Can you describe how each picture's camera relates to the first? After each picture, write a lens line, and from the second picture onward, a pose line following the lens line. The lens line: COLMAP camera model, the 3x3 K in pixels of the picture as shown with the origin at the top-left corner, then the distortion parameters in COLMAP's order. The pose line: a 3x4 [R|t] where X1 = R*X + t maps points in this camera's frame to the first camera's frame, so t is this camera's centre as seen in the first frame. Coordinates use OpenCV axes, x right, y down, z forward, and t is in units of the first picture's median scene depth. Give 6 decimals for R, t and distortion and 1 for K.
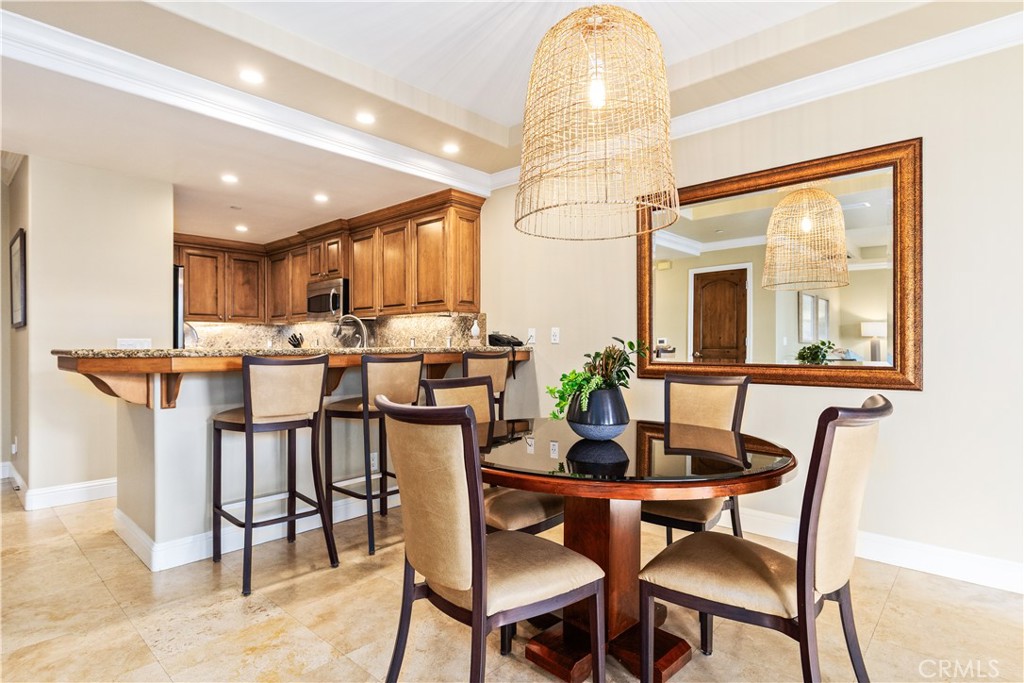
lens RADIAL K [[527.6, 0, 506.7], [0, 527.6, 345.4], [0, 0, 1]] dist [-0.009275, 0.002434]
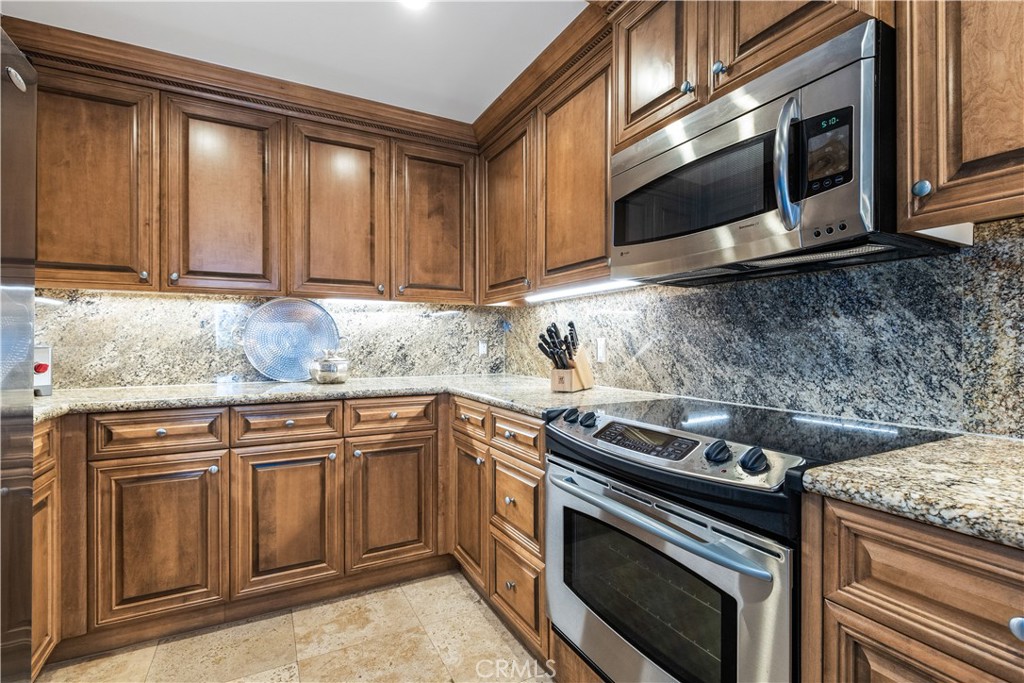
lens RADIAL K [[466.9, 0, 497.6], [0, 466.9, 344.5], [0, 0, 1]] dist [0.000236, -0.001625]
pose [[0.938308, 0.004897, -0.345766, -0.432348], [-0.004666, 0.999988, 0.001501, -0.011176], [0.345769, 0.000205, 0.938320, 0.905757]]
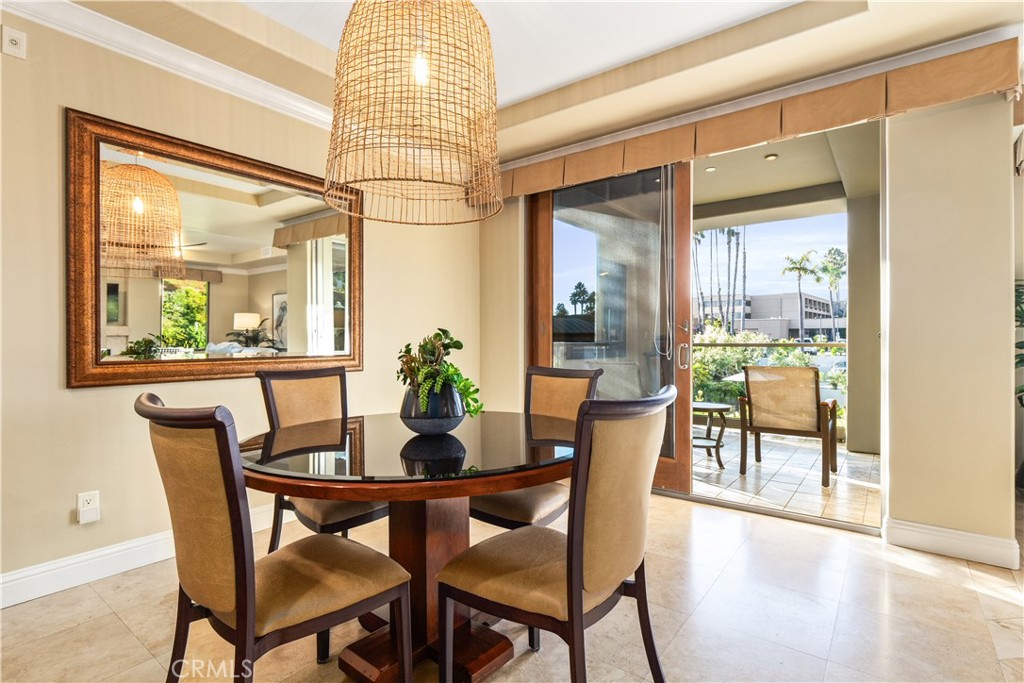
lens RADIAL K [[497.3, 0, 528.4], [0, 497.3, 348.7], [0, 0, 1]] dist [0.000283, -0.001952]
pose [[-0.122122, -0.013544, 0.992423, -0.324076], [0.002906, 0.999898, 0.014003, 0.004404], [-0.992511, 0.004594, -0.122070, 0.385742]]
